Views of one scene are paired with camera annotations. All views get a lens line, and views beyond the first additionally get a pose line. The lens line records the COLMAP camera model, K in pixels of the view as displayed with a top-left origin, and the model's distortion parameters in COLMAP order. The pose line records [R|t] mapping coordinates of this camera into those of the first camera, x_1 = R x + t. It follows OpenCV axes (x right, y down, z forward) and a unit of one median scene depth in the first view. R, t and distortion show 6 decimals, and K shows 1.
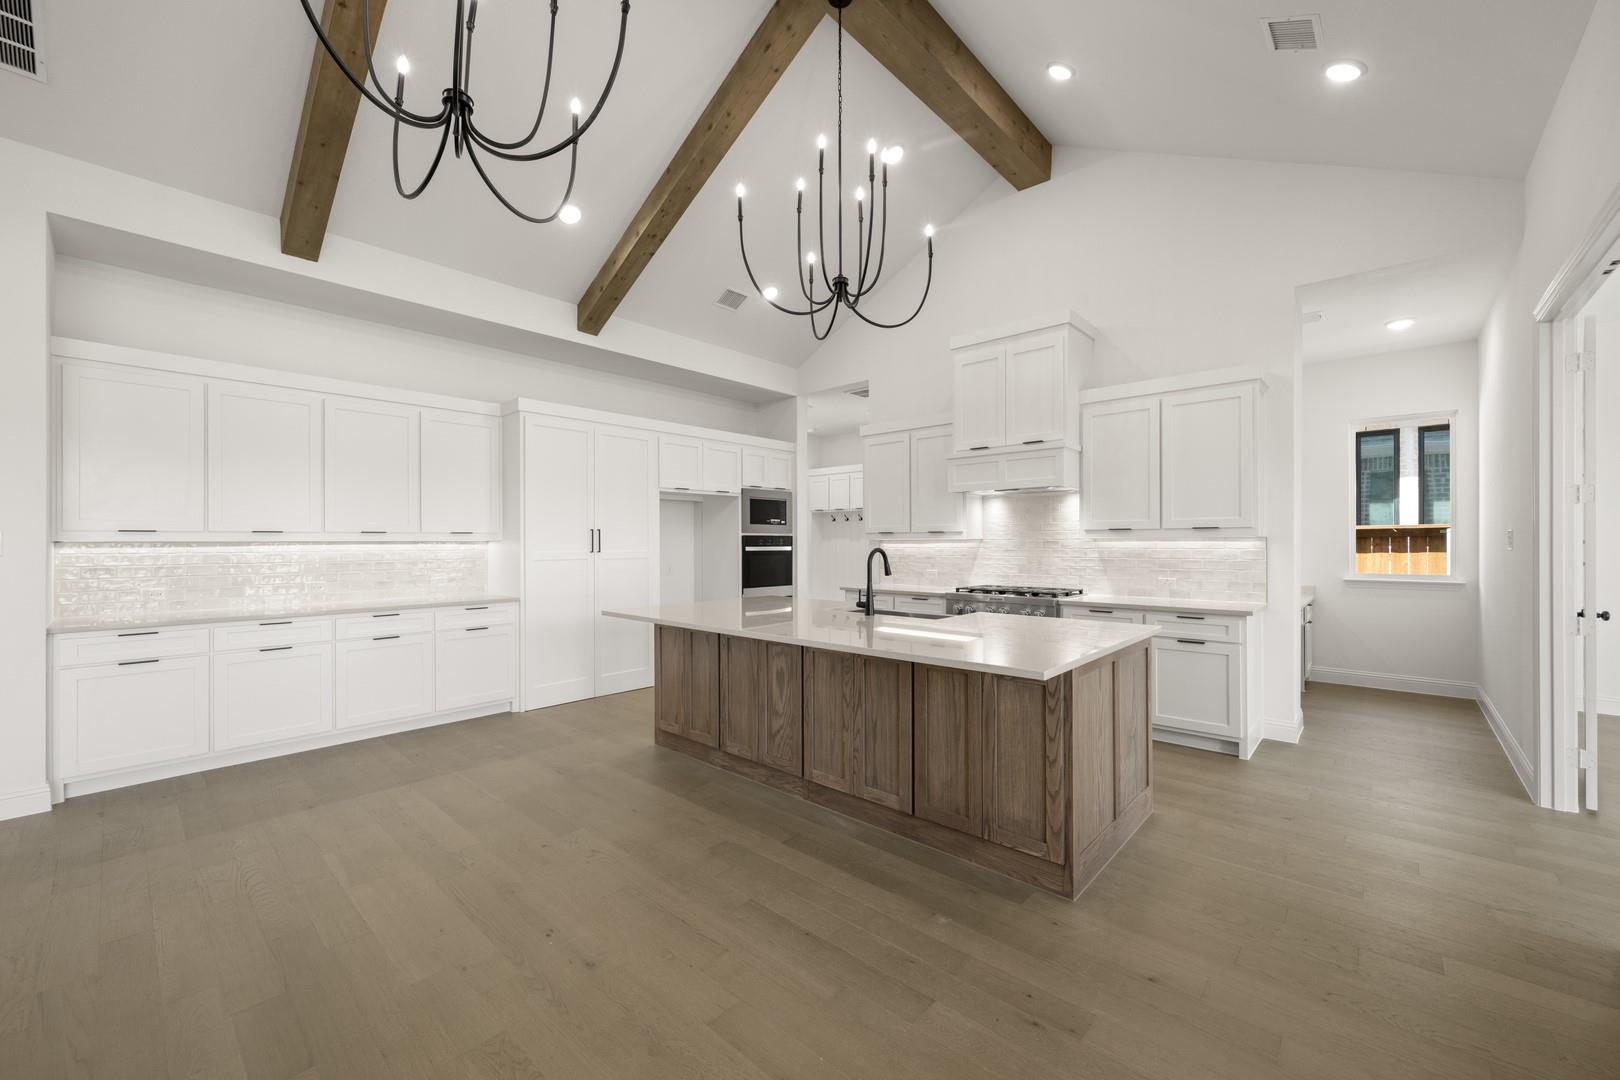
lens RADIAL K [[636.3, 0, 809.0], [0, 636.3, 544.0], [0, 0, 1]] dist [-0.001300, 0.000113]
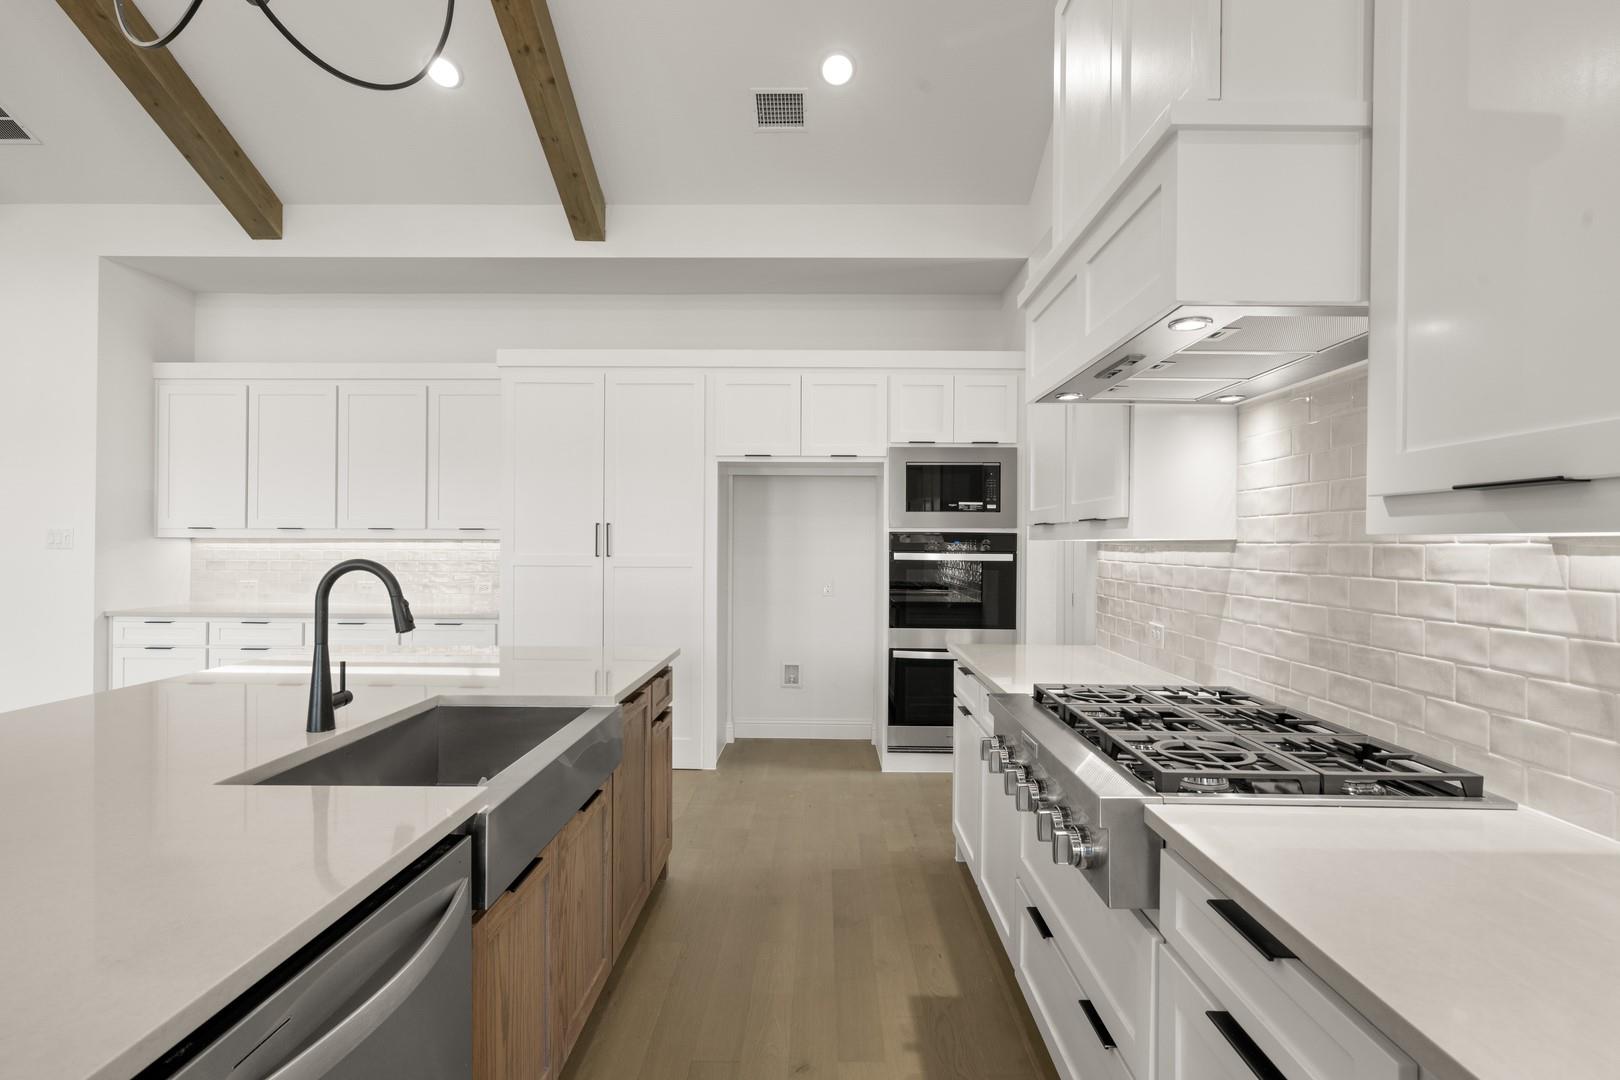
lens RADIAL K [[779.4, 0, 810.2], [0, 779.4, 542.4], [0, 0, 1]] dist [0.001886, -0.000952]
pose [[0.660485, 0.006690, -0.750809, 0.499904], [-0.010217, 0.999948, -0.000078, -0.005369], [0.750770, 0.007723, 0.660519, 0.688232]]
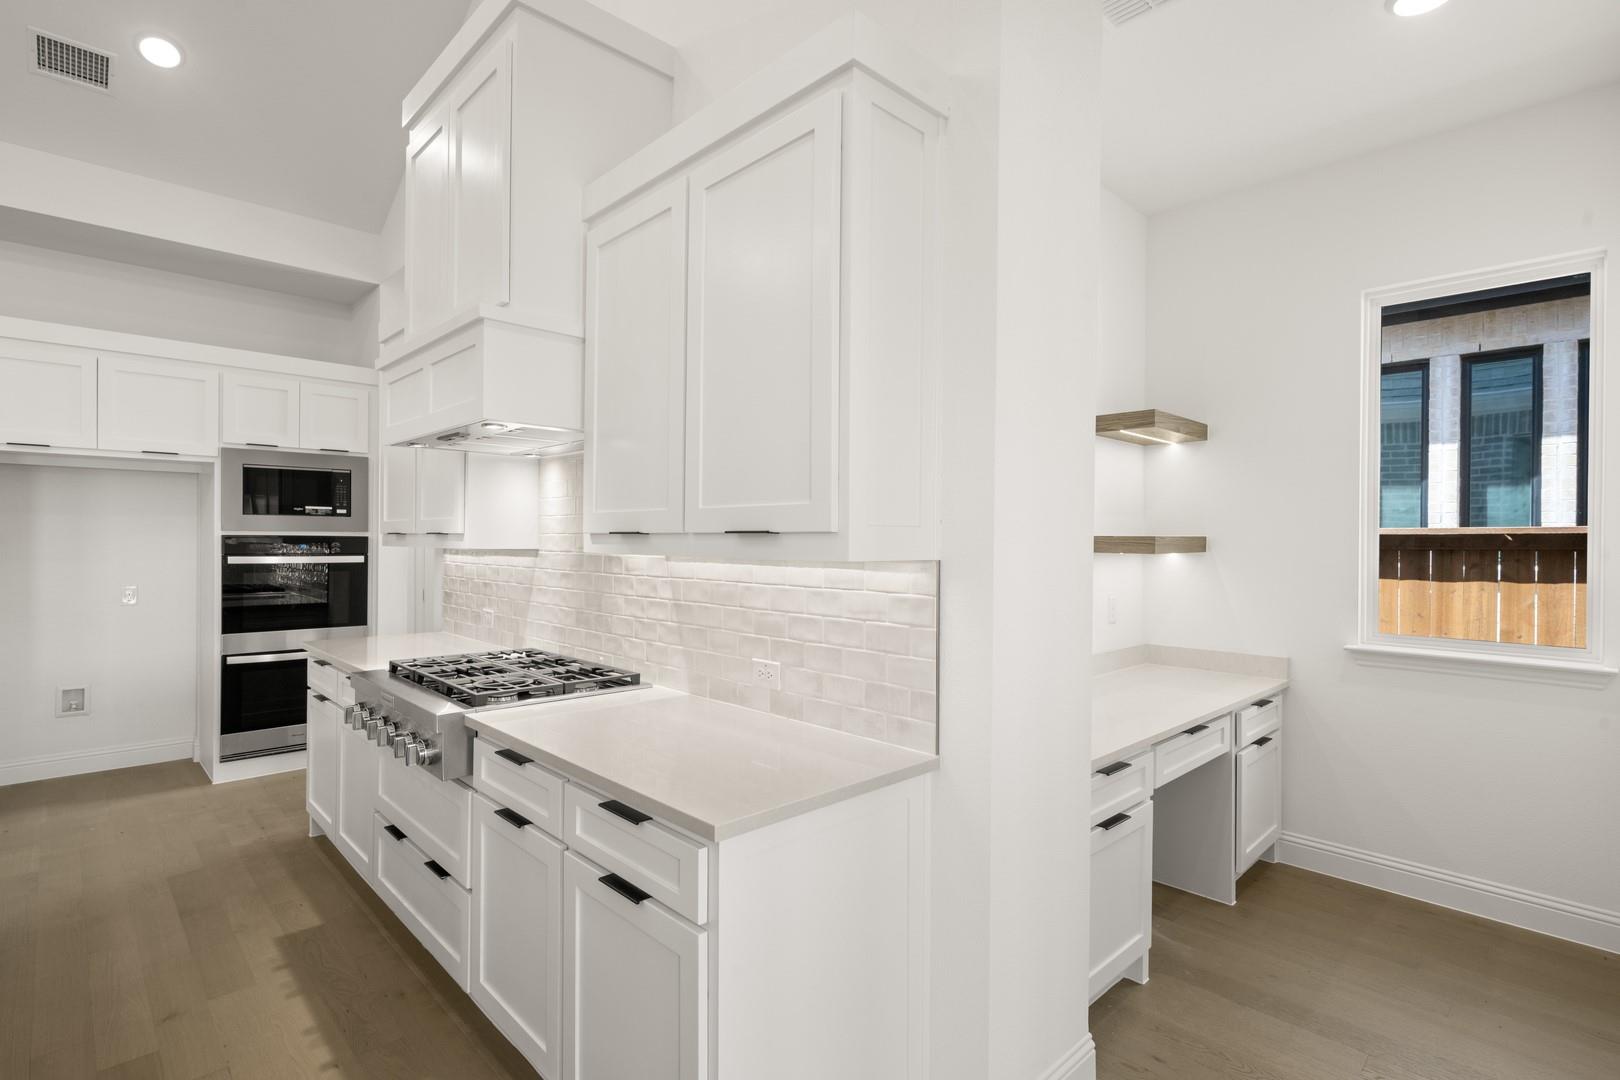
lens RADIAL K [[779.4, 0, 812.0], [0, 779.4, 543.0], [0, 0, 1]] dist [0.001886, -0.000952]
pose [[0.997903, 0.010162, -0.063920, 0.603147], [-0.010073, 0.999948, 0.001713, -0.018293], [0.063934, -0.001066, 0.997954, 0.515730]]
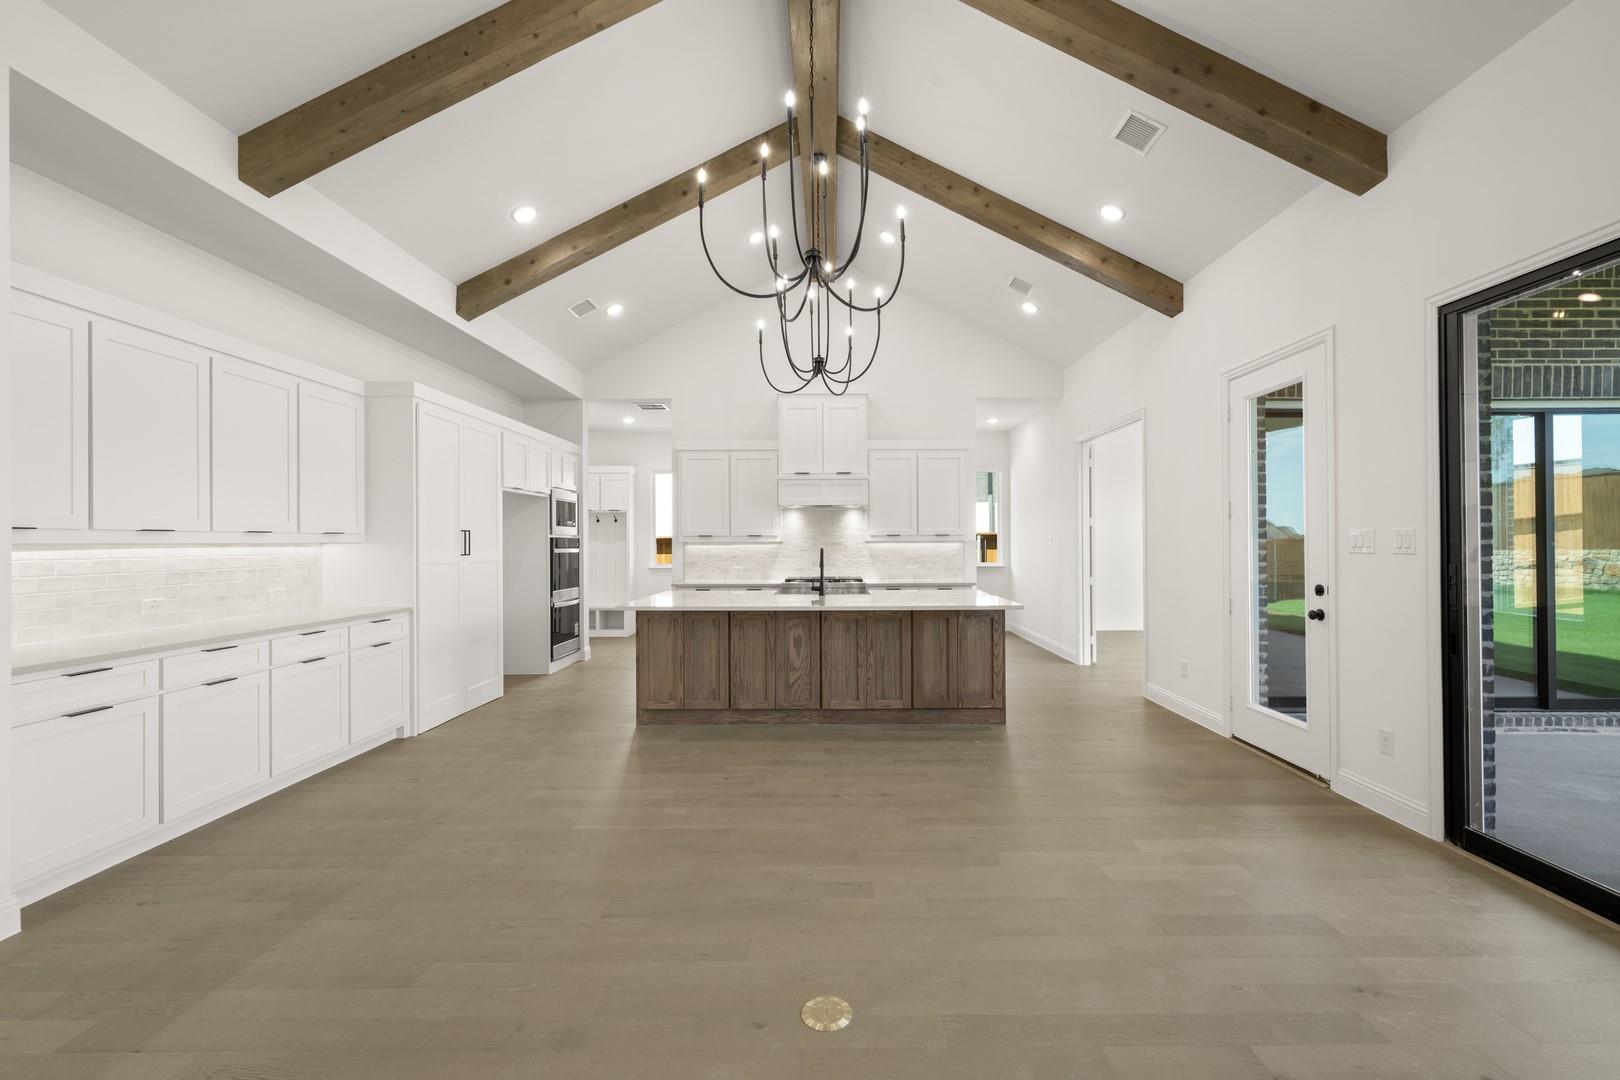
lens RADIAL K [[686.3, 0, 836.0], [0, 686.3, 539.8], [0, 0, 1]] dist [0.002295, -0.000464]
pose [[0.735247, 0.002986, 0.677792, -0.690532], [0.002841, 0.999968, -0.007487, -0.000553], [-0.677793, 0.007430, 0.735215, -0.106971]]
